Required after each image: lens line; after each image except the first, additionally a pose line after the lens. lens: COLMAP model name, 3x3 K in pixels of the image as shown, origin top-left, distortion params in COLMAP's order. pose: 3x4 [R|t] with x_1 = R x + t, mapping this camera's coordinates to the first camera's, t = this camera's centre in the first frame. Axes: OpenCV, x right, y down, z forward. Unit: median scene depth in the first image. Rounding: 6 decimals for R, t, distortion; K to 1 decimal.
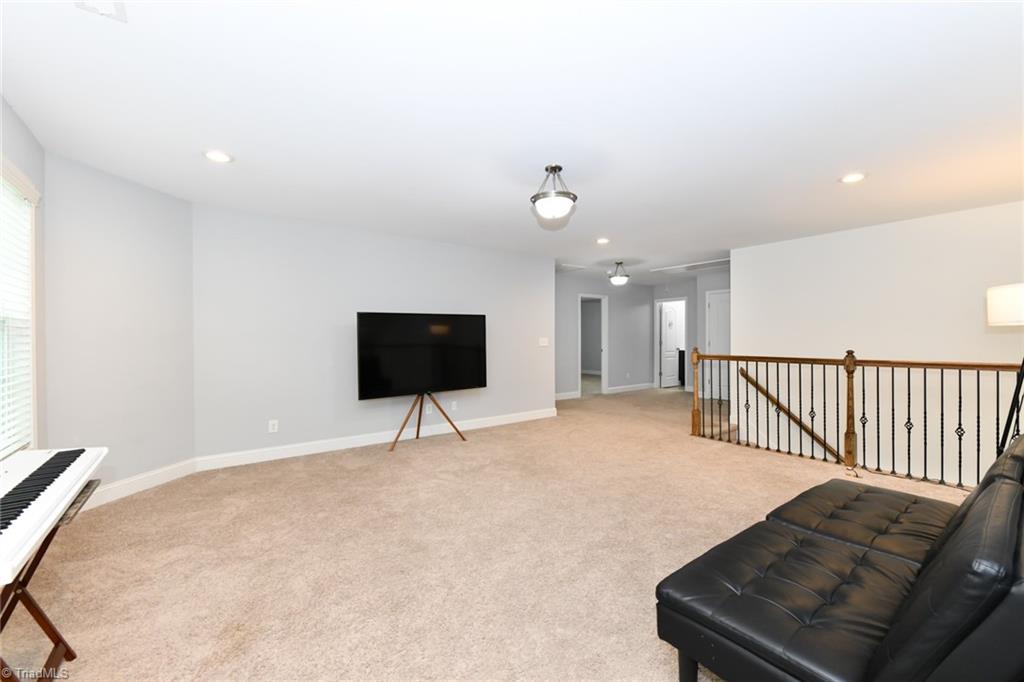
lens RADIAL K [[413.3, 0, 512.0], [0, 413.3, 341.0], [0, 0, 1]] dist [0.000283, 0.000040]
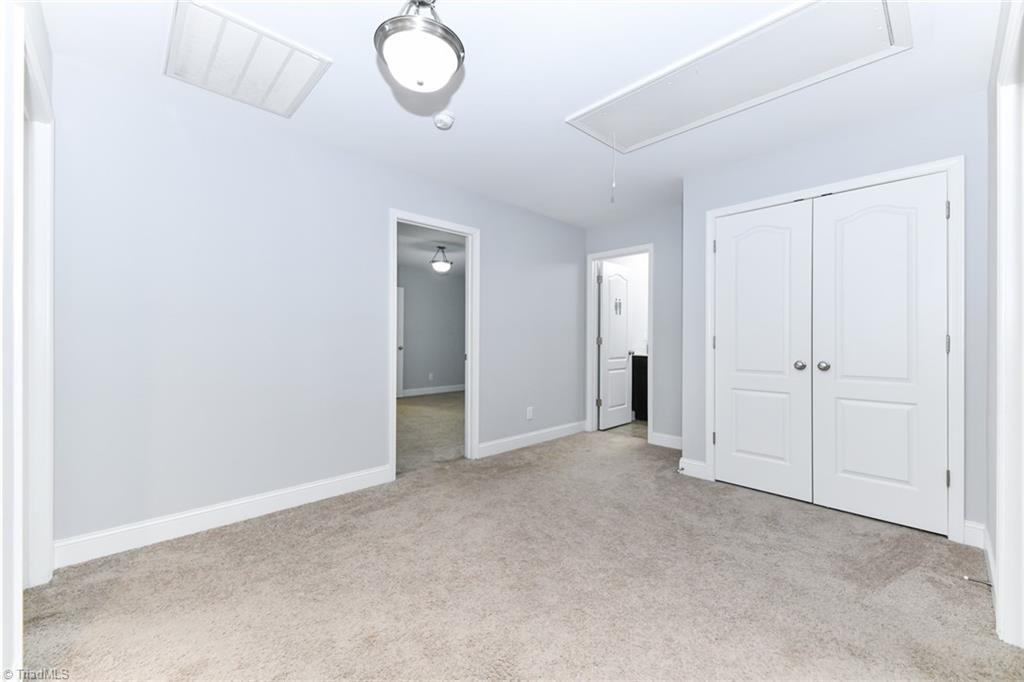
lens RADIAL K [[413.3, 0, 512.0], [0, 413.3, 341.0], [0, 0, 1]] dist [0.000283, 0.000040]
pose [[0.991503, 0.007650, 0.129858, 0.190969], [-0.007271, 0.999968, -0.003393, 0.006830], [-0.129879, 0.002420, 0.991527, 0.518848]]
